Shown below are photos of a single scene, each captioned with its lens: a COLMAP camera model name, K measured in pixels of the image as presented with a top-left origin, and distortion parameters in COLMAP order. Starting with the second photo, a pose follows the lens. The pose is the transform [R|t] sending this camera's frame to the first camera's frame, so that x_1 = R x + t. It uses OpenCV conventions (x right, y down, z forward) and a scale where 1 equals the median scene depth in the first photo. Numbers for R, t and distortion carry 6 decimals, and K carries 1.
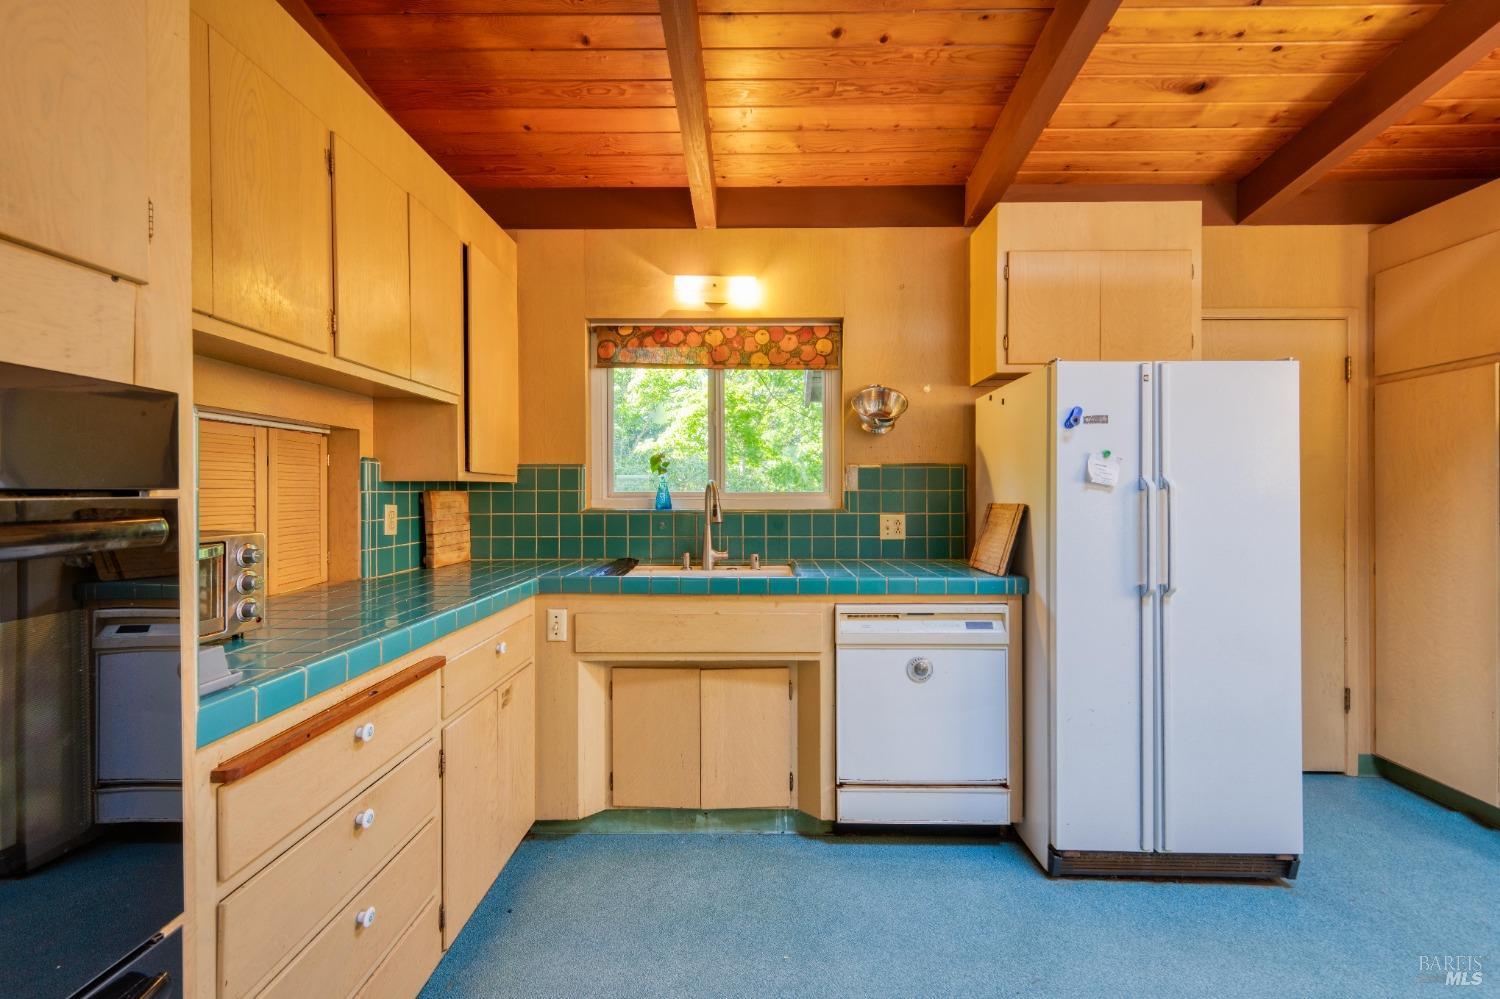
lens RADIAL K [[605.7, 0, 749.2], [0, 605.7, 494.6], [0, 0, 1]] dist [0.004718, -0.000481]
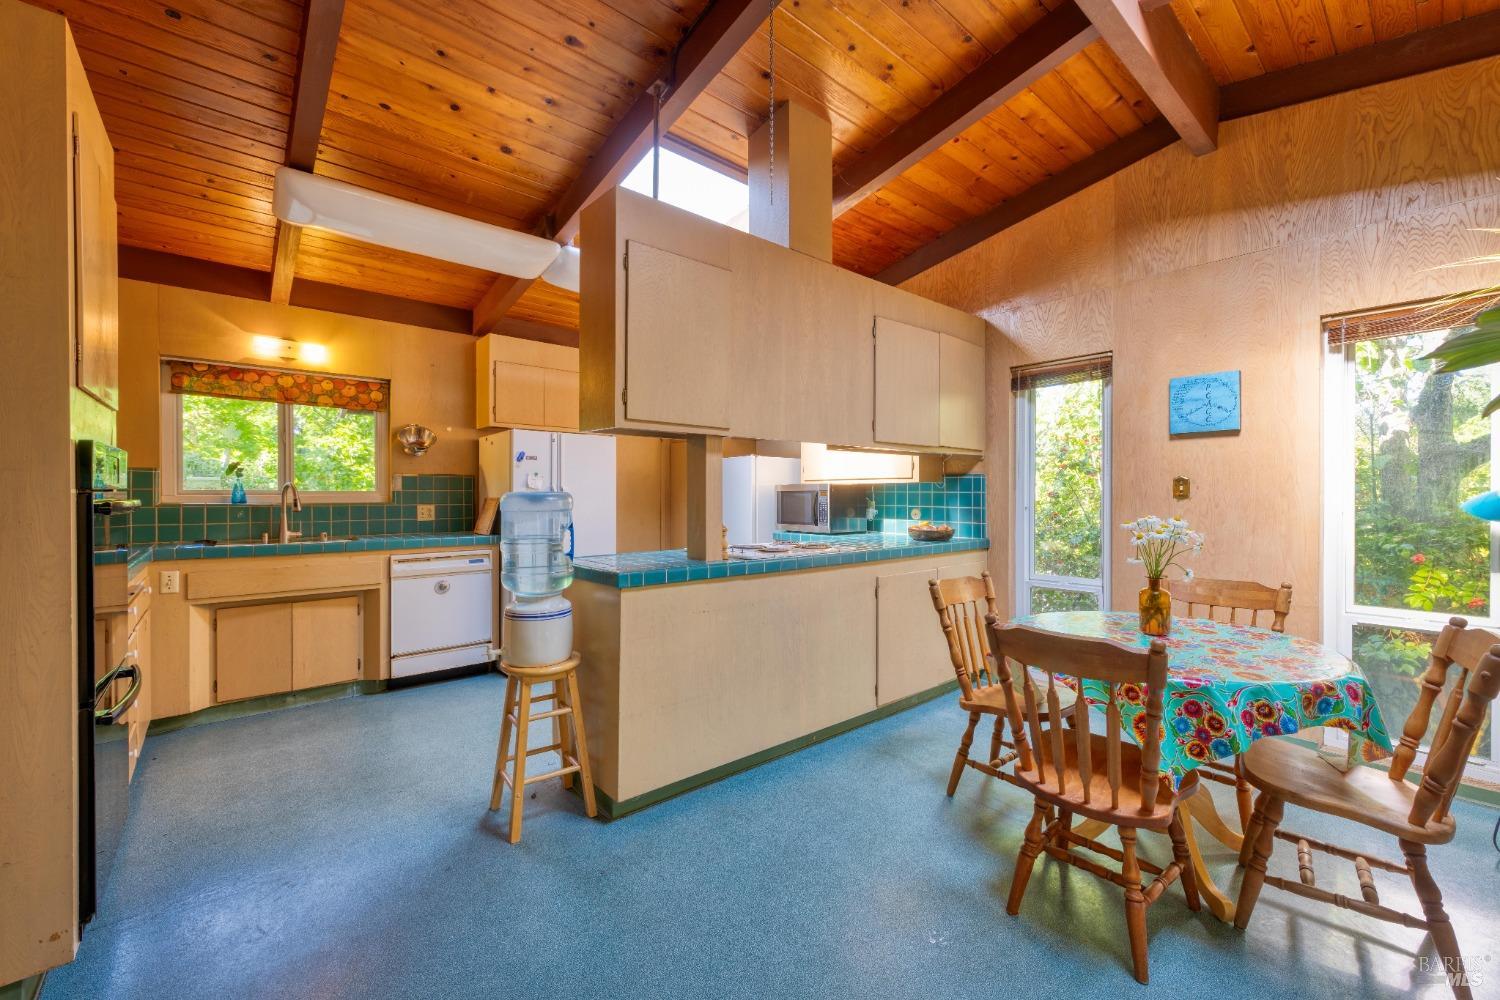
lens RADIAL K [[605.7, 0, 749.2], [0, 605.7, 495.1], [0, 0, 1]] dist [0.004718, -0.000481]
pose [[0.748055, 0.001492, 0.663635, -0.222627], [-0.001239, 0.999999, -0.000852, 0.006349], [-0.663636, -0.000185, 0.748056, -0.908096]]
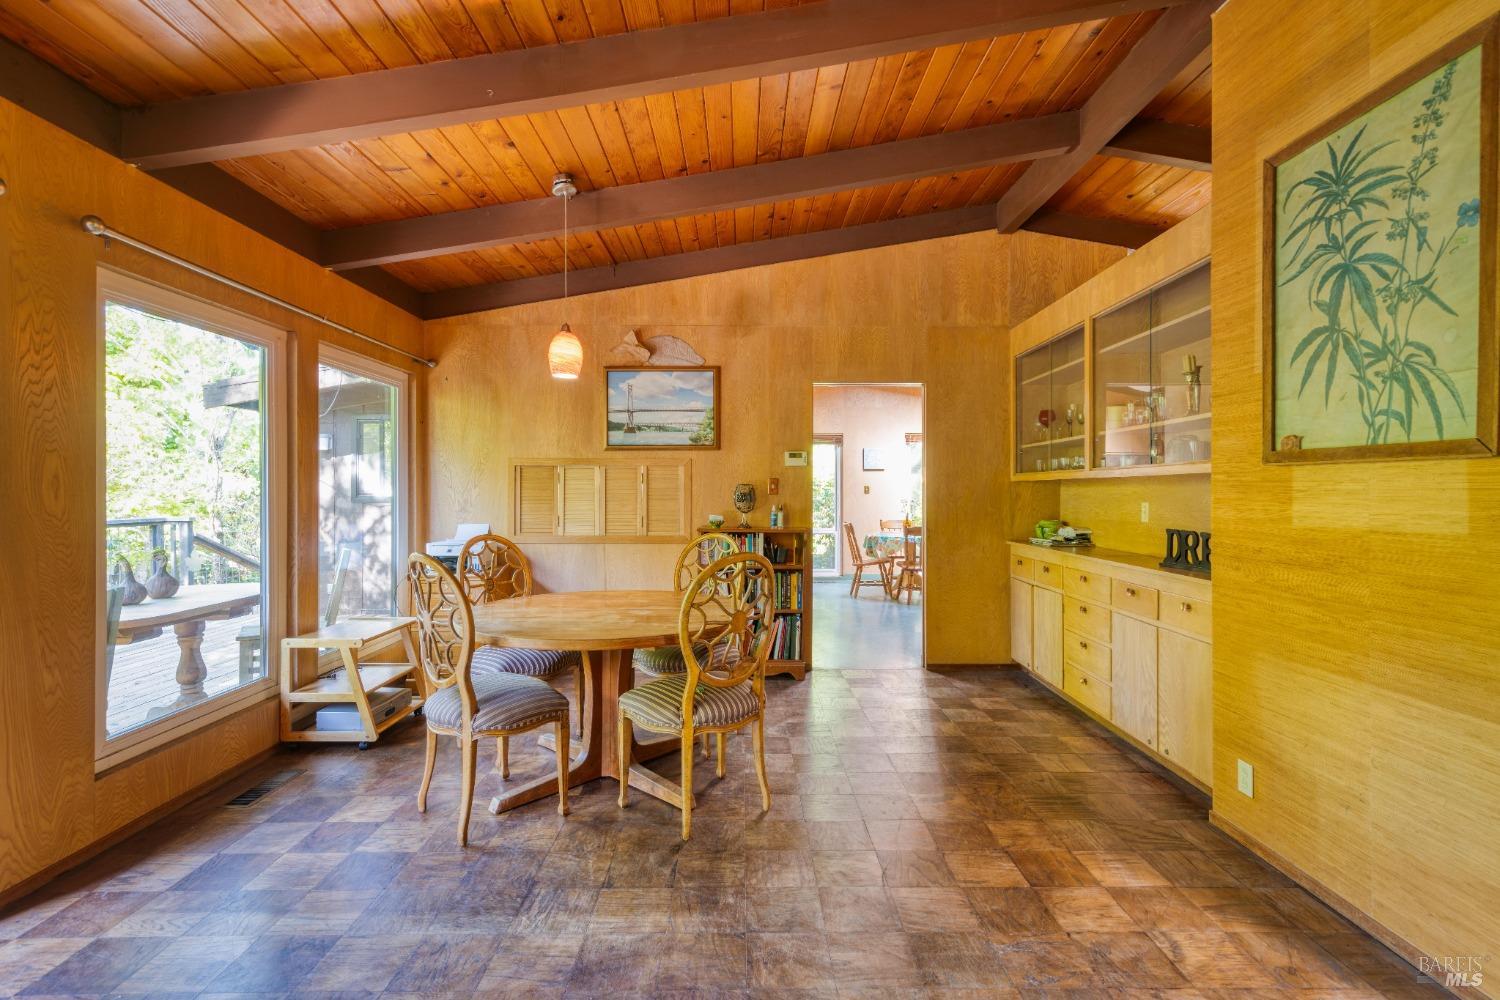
lens RADIAL K [[697.7, 0, 753.2], [0, 697.7, 495.2], [0, 0, 1]] dist [0.000611, -0.000052]
pose [[-0.030248, 0.001078, 0.999542, -2.716212], [0.000603, 0.999999, -0.001060, 0.024703], [-0.999542, 0.000571, -0.030249, 0.259926]]
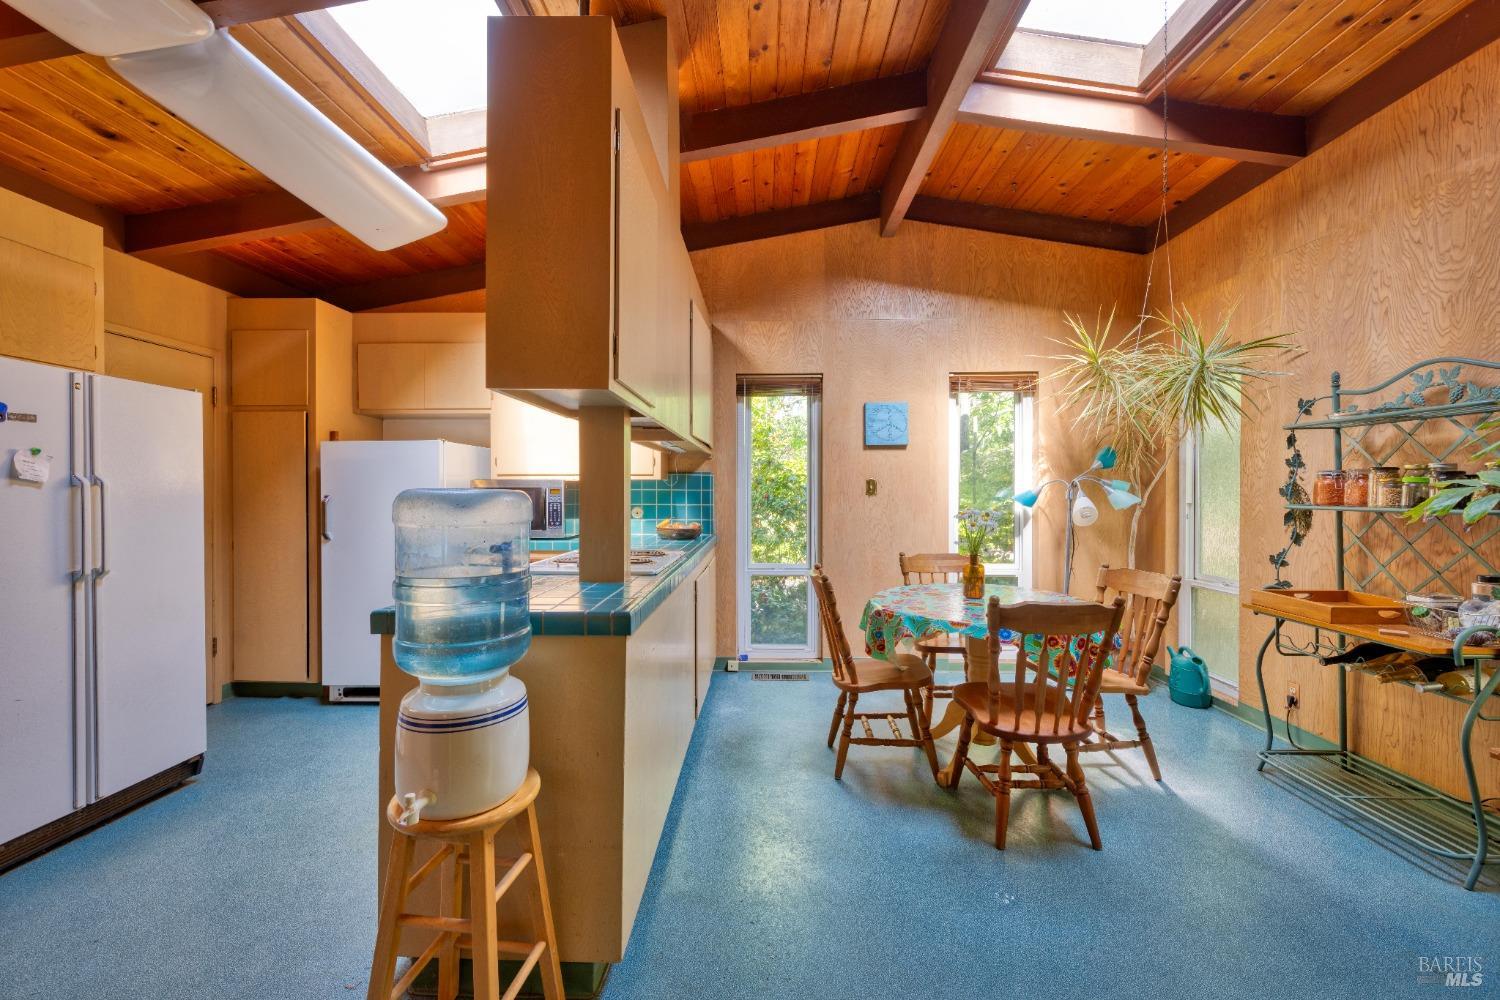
lens RADIAL K [[605.7, 0, 749.2], [0, 605.7, 495.1], [0, 0, 1]] dist [0.004718, -0.000481]
pose [[0.012037, -0.004087, 0.999919, -0.370442], [0.000569, 0.999992, 0.004080, 0.003868], [-0.999927, 0.000519, 0.012040, -0.203638]]
